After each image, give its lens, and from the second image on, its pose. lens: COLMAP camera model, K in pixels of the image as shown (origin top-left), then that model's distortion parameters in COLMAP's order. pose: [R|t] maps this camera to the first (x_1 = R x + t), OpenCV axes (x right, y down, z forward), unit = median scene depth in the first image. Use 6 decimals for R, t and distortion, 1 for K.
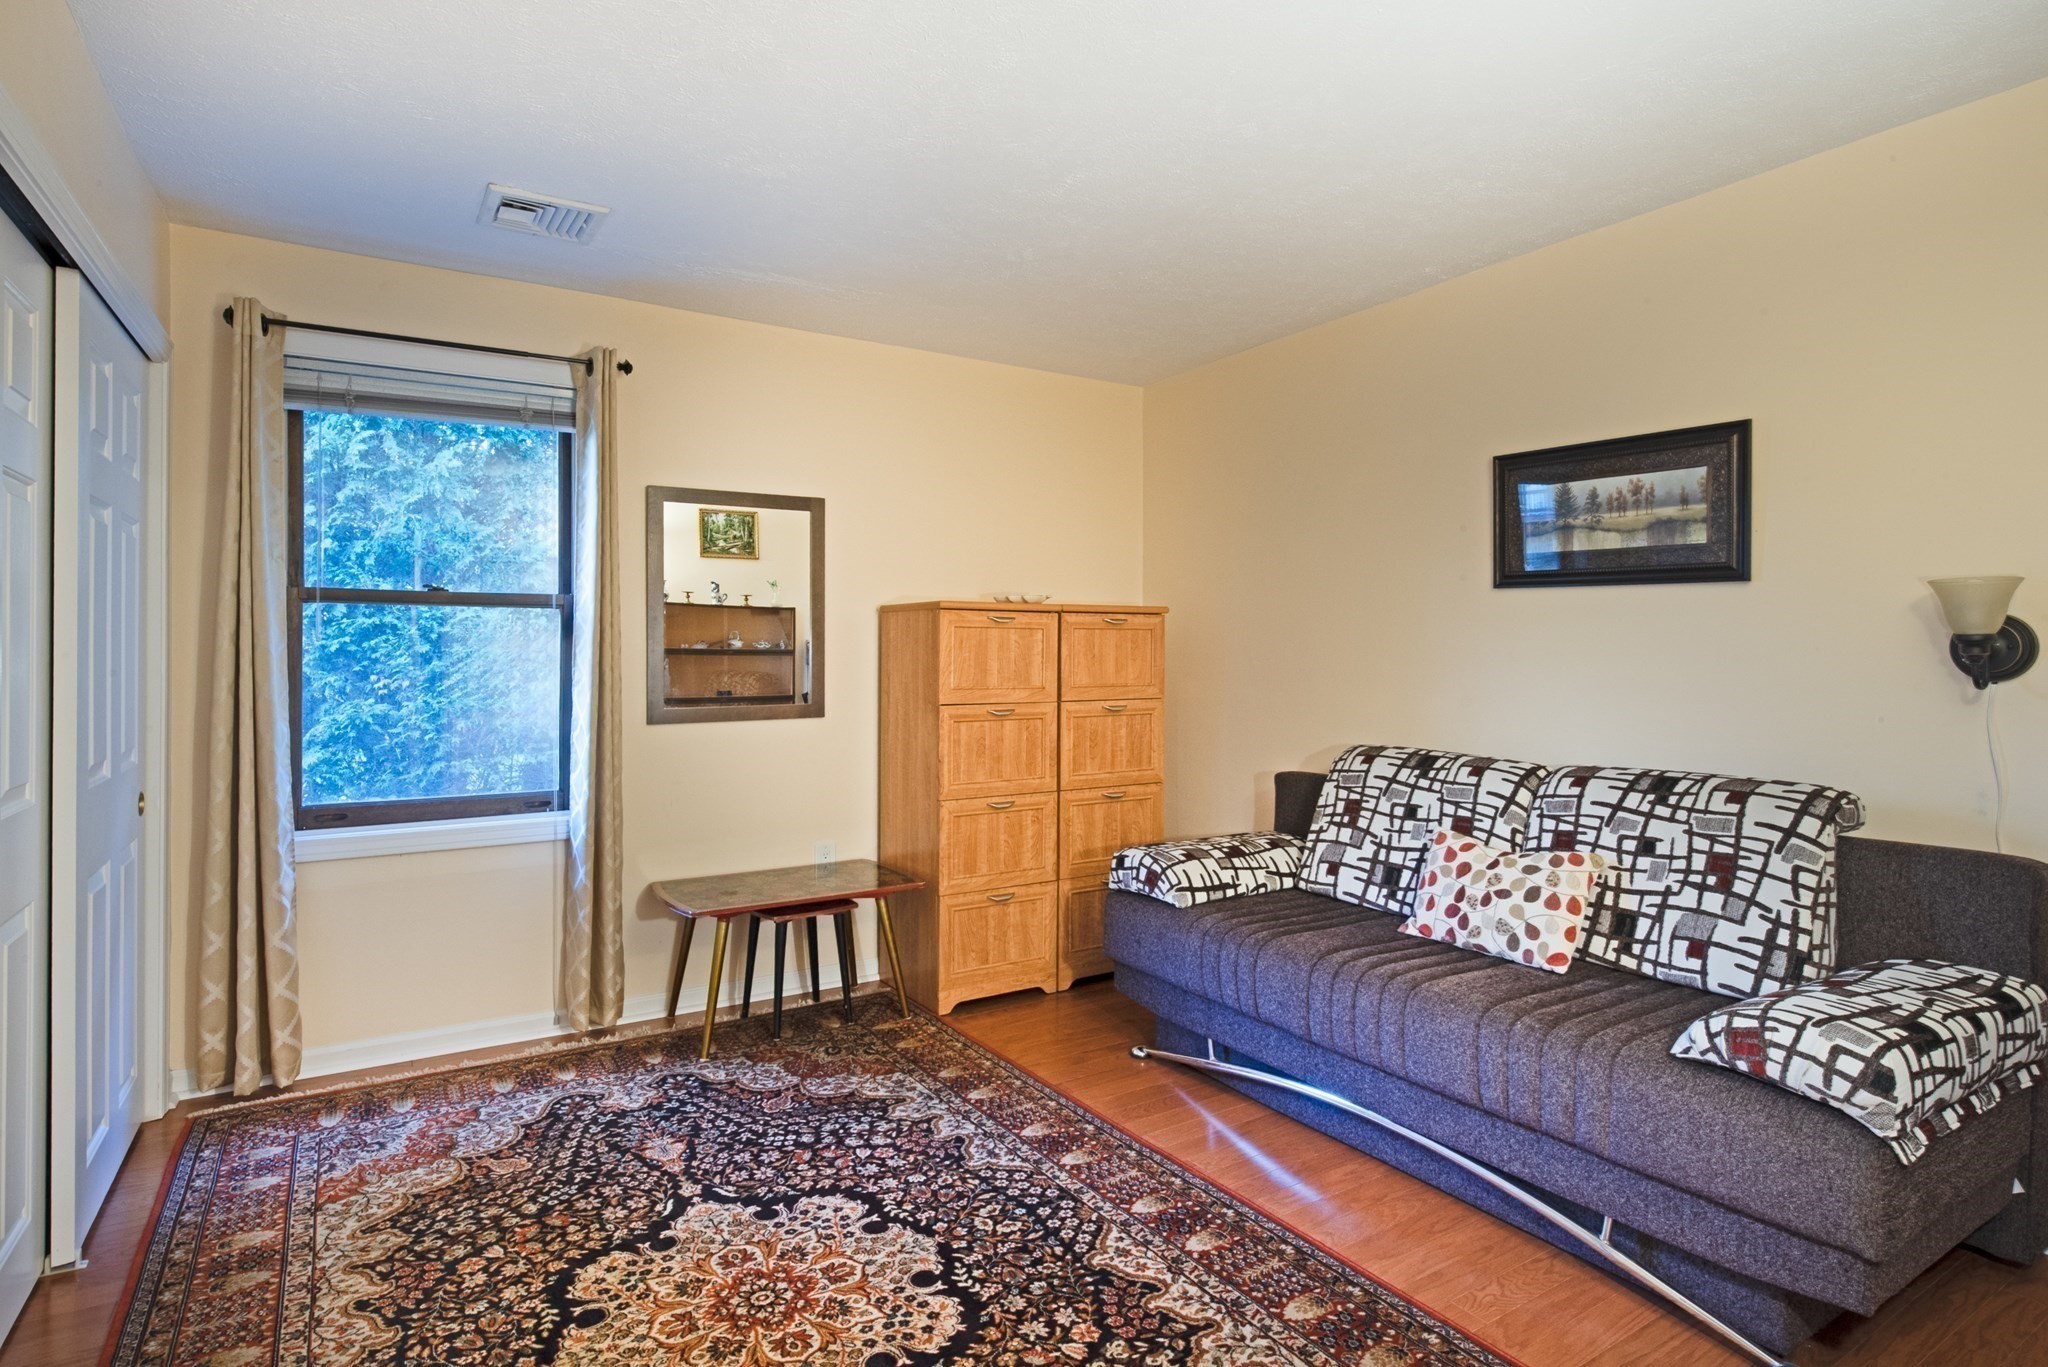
lens RADIAL K [[1045.3, 0, 1018.7], [0, 1045.3, 637.8], [0, 0, 1]] dist [0.005184, 0.000701]
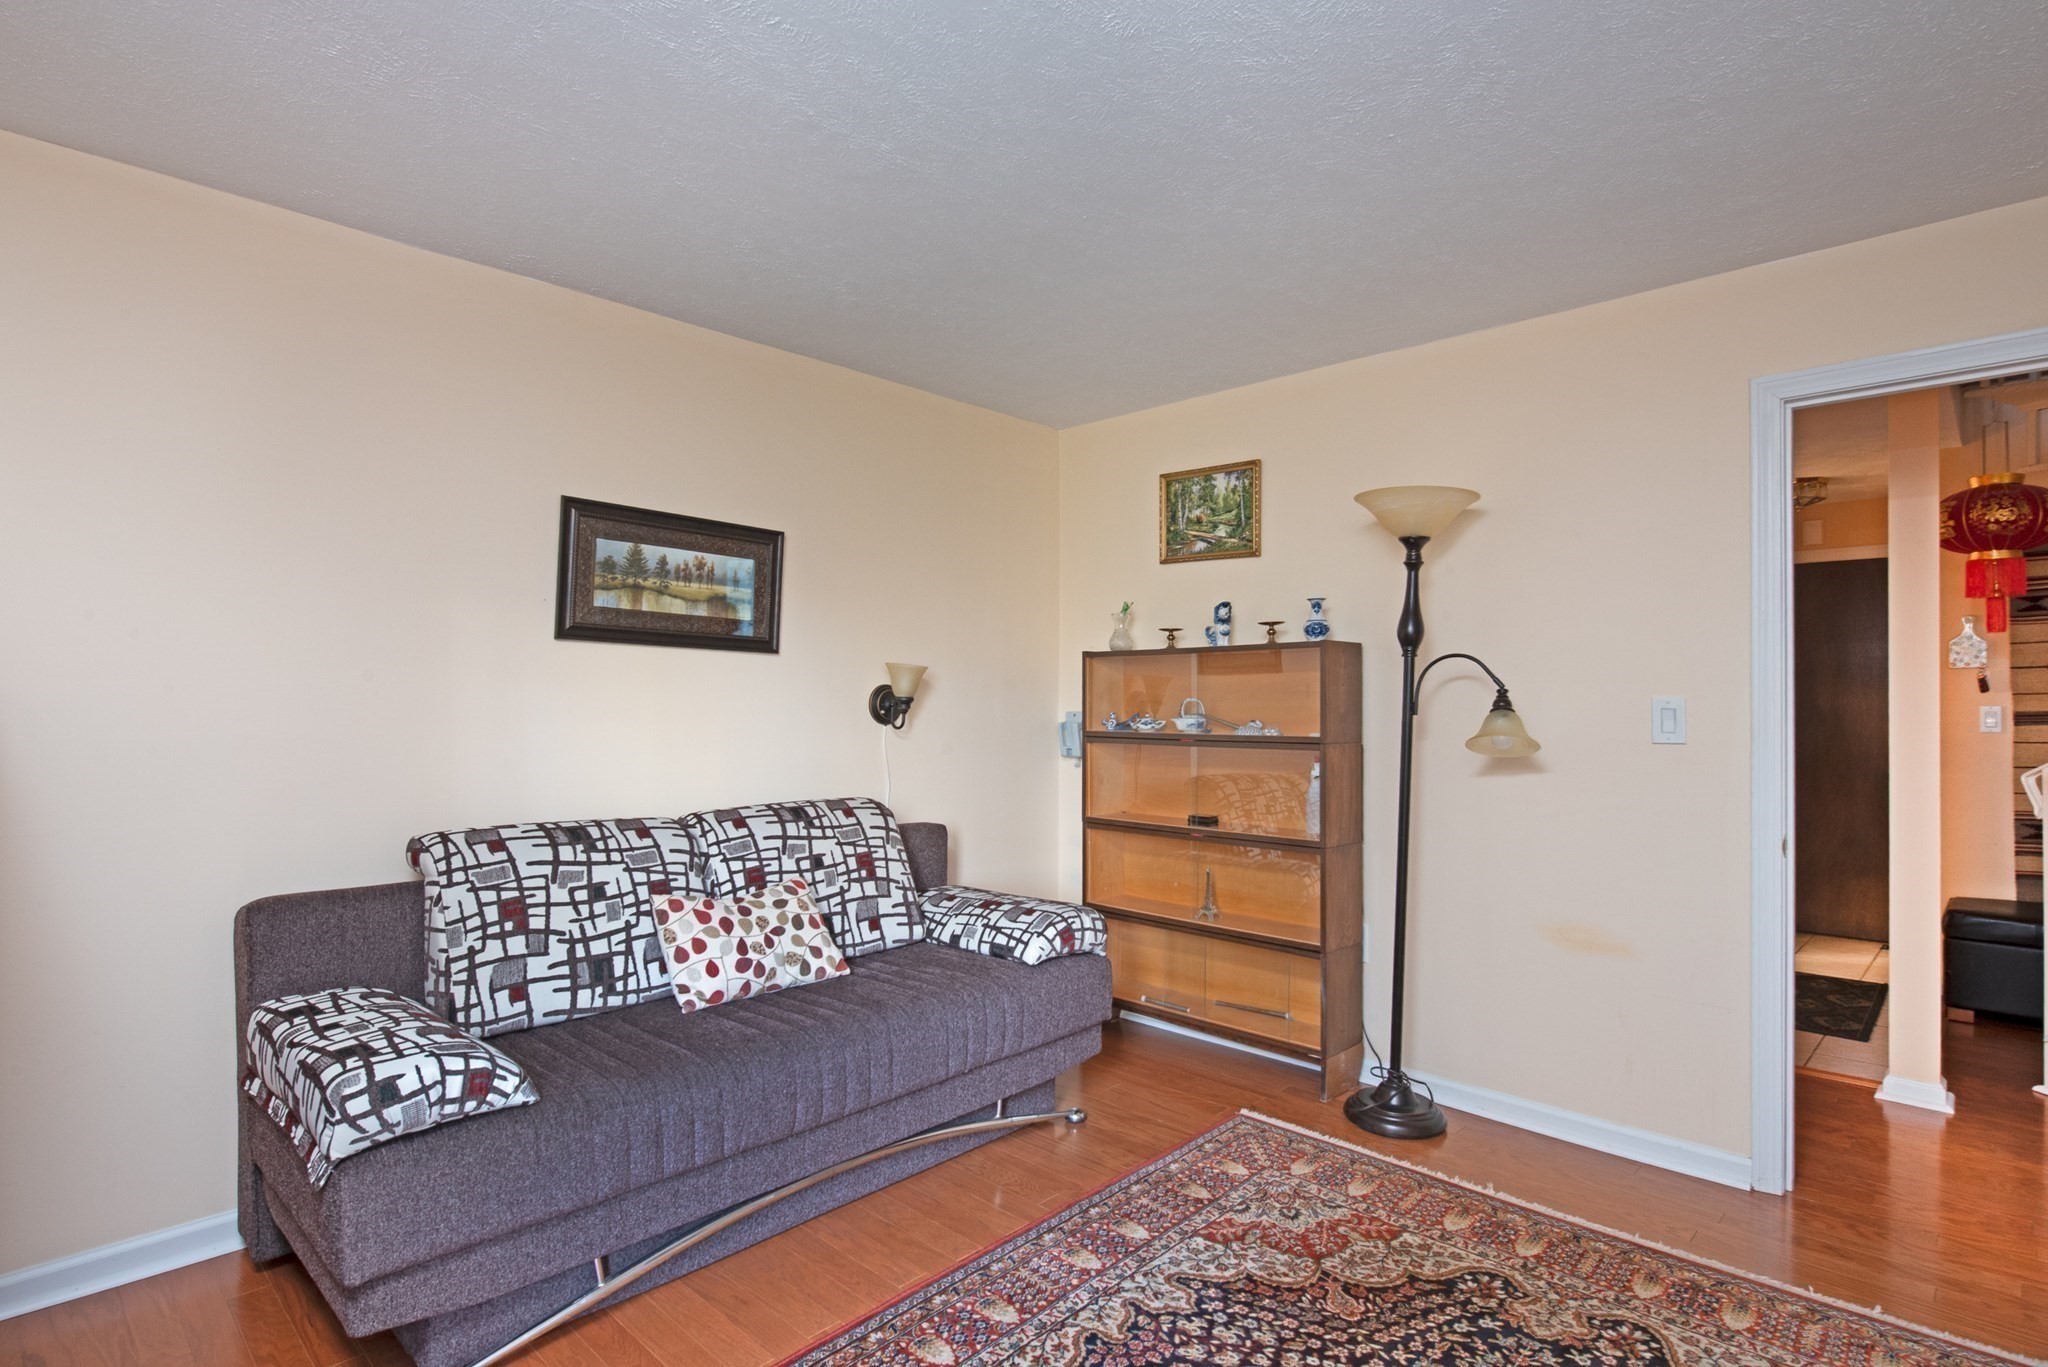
lens RADIAL K [[1045.3, 0, 1026.0], [0, 1045.3, 691.7], [0, 0, 1]] dist [0.005184, 0.000701]
pose [[-0.244143, 0.017147, 0.969588, -0.555819], [-0.010523, 0.999738, -0.020330, 0.014125], [-0.969682, -0.015167, -0.243899, 0.867522]]
